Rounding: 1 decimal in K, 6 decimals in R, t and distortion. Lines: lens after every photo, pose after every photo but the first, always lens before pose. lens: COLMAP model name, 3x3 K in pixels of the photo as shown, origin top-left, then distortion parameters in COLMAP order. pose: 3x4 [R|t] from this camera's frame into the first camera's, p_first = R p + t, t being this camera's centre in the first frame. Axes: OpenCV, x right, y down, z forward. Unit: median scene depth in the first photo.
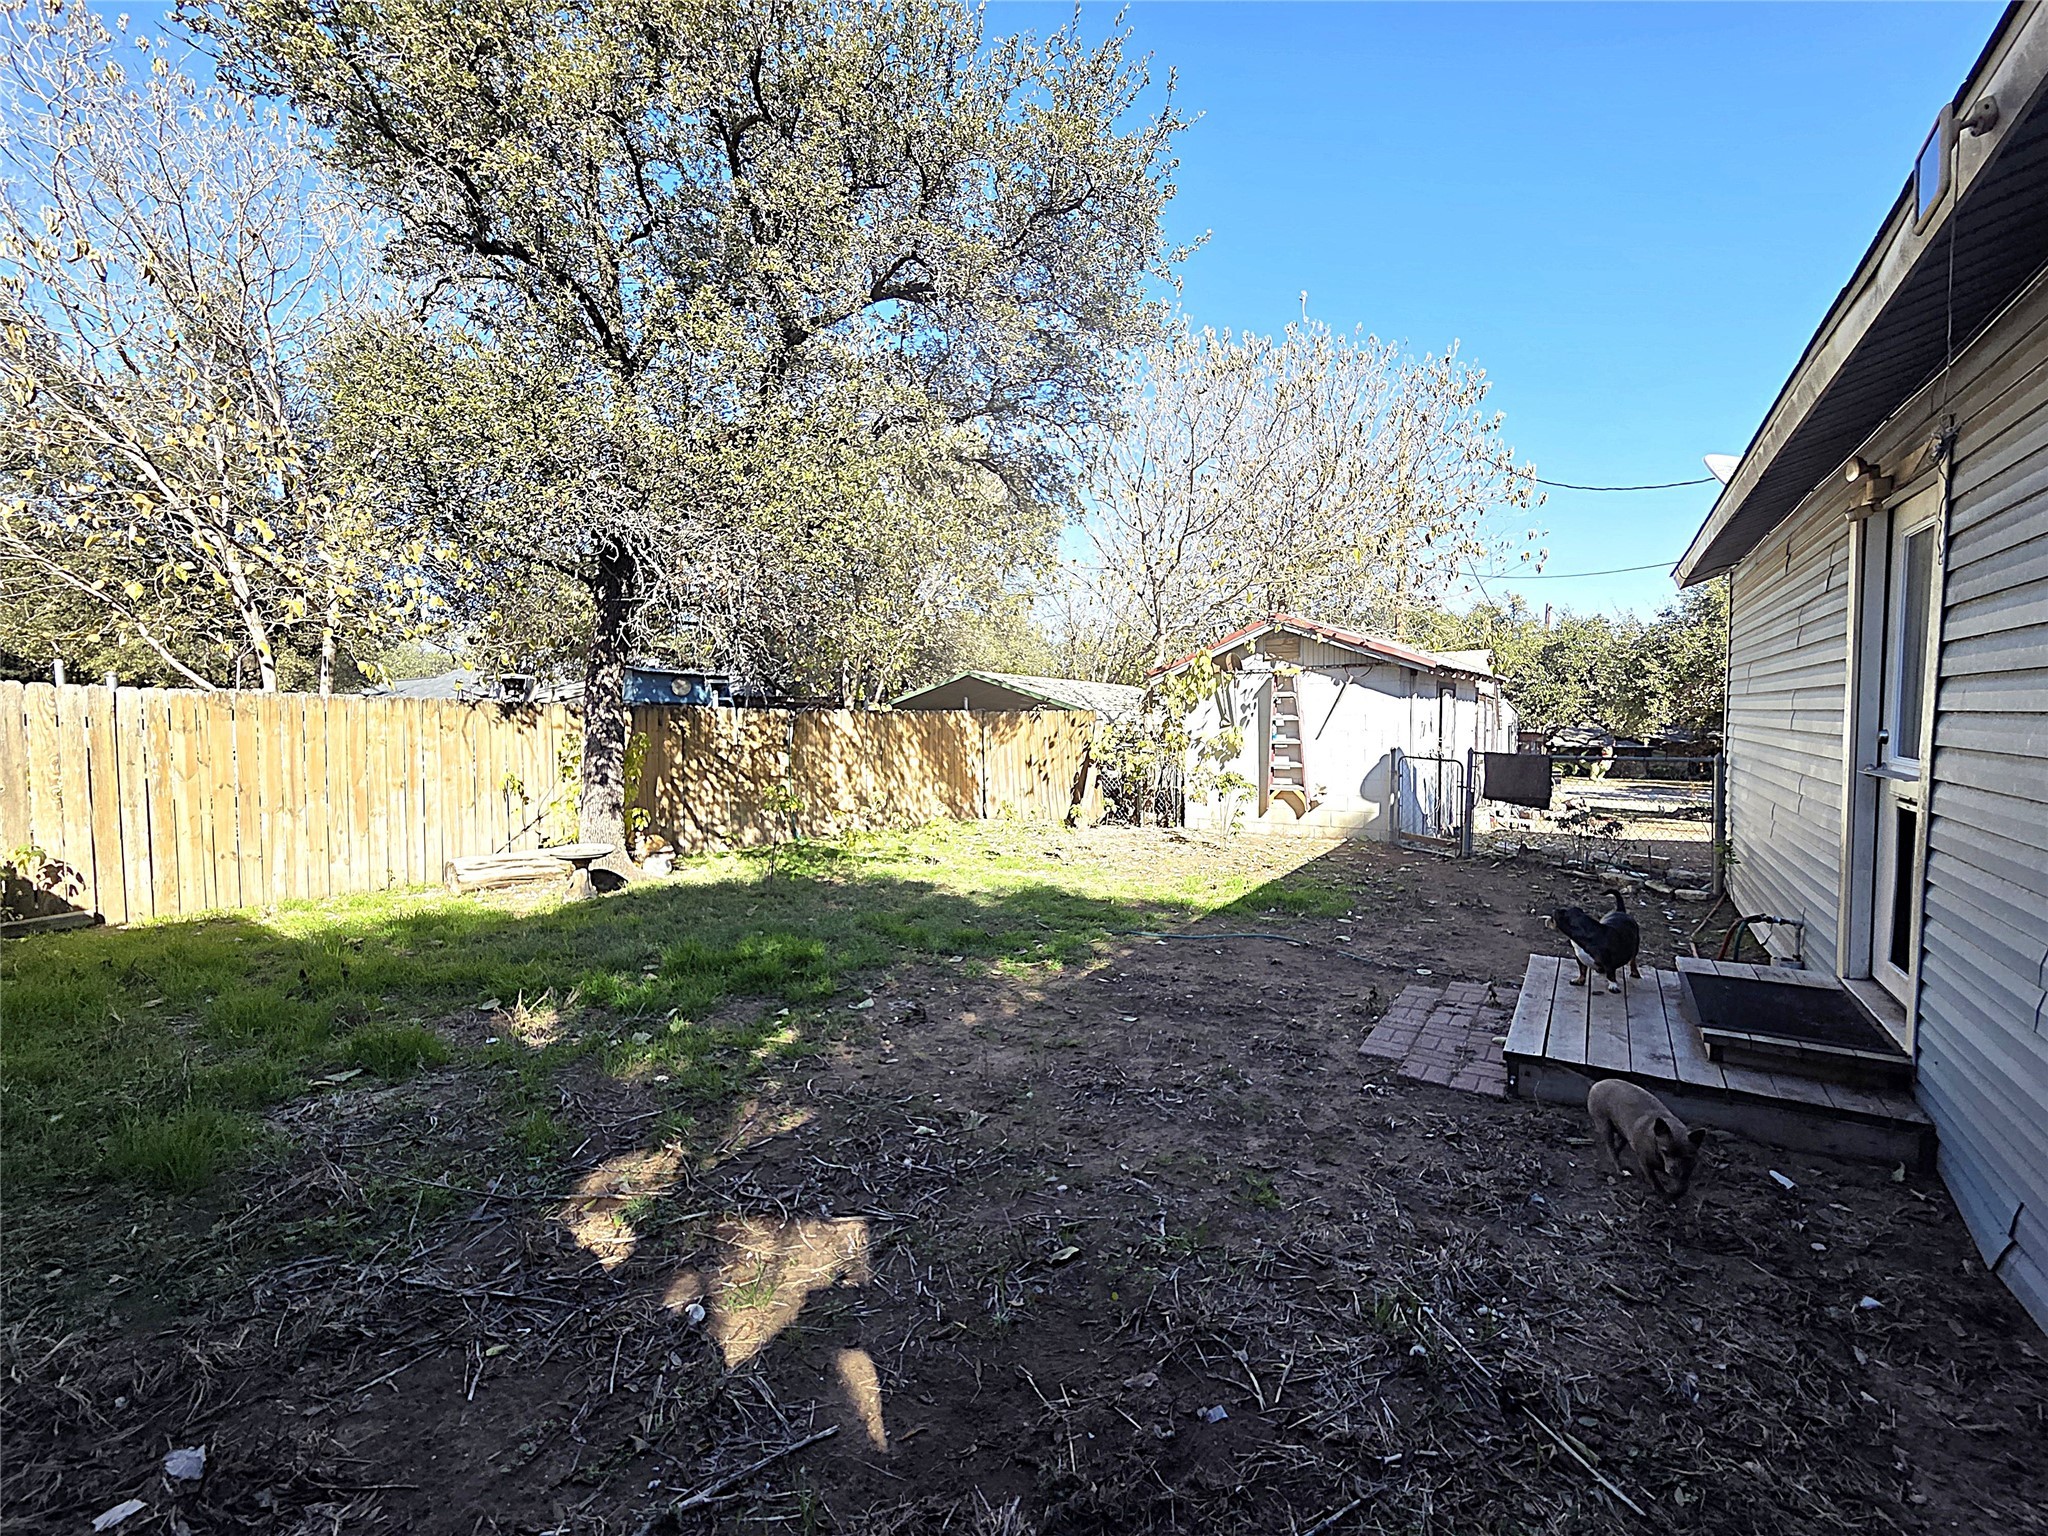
lens RADIAL K [[810.3, 0, 1026.9], [0, 810.3, 762.3], [0, 0, 1]] dist [-0.002106, 0.000019]
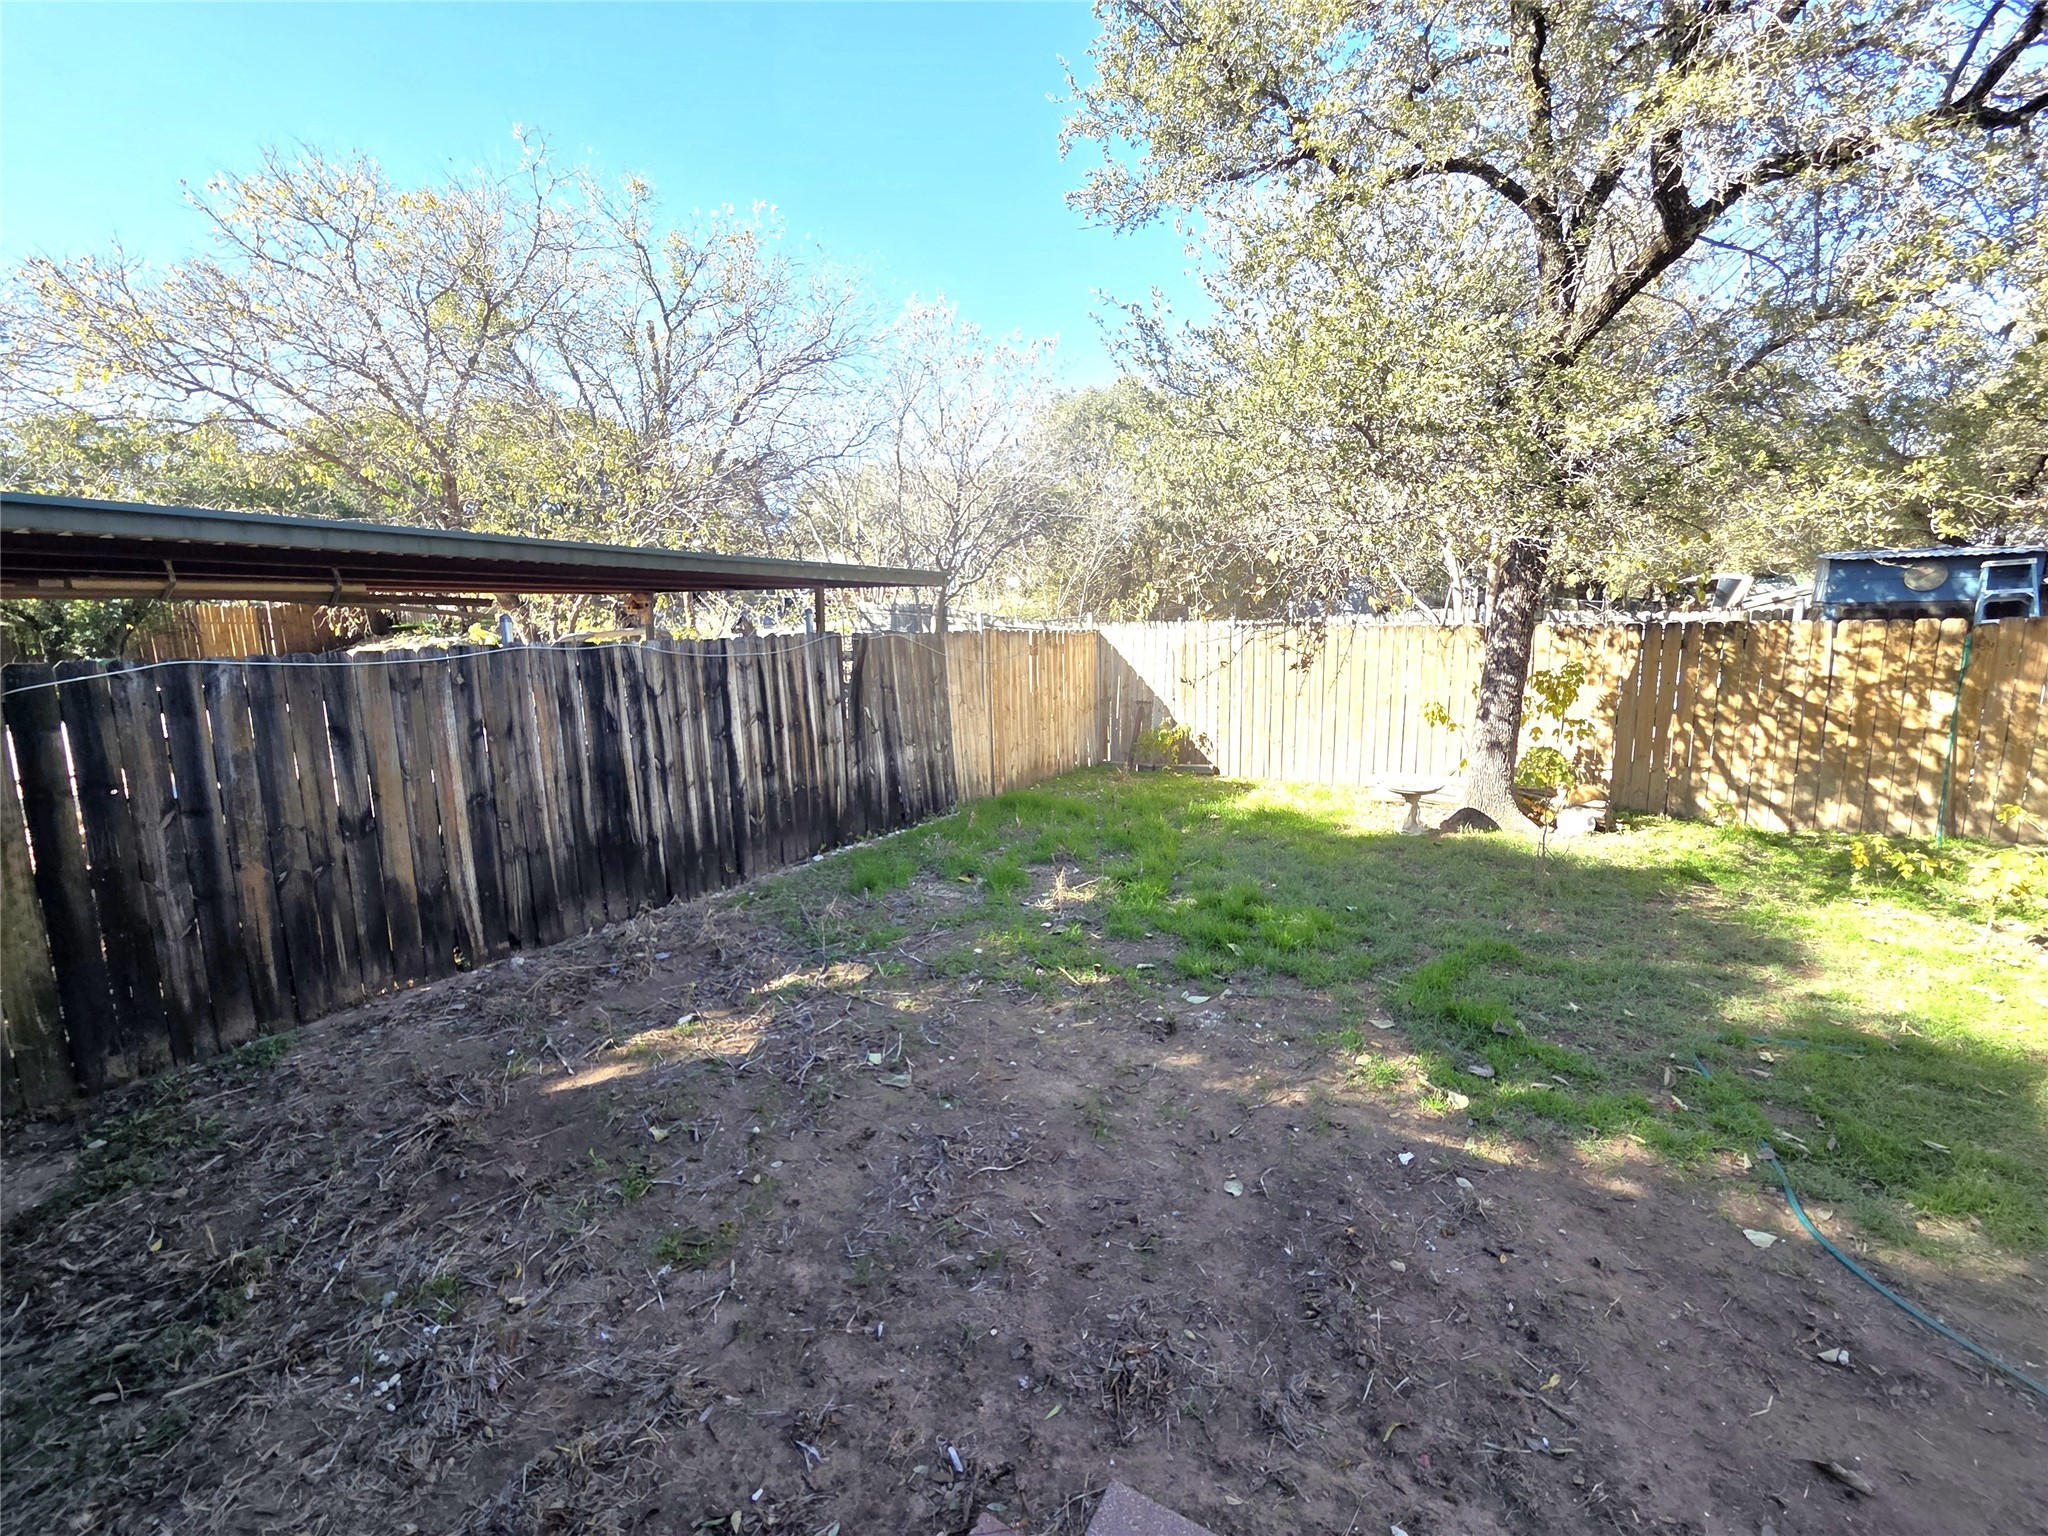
lens RADIAL K [[810.3, 0, 1026.5], [0, 810.3, 761.0], [0, 0, 1]] dist [-0.002106, 0.000019]
pose [[0.083306, 0.153436, -0.984641, 0.262471], [-0.021134, 0.988125, 0.152191, -0.041552], [0.996300, 0.008131, 0.085559, 0.296337]]
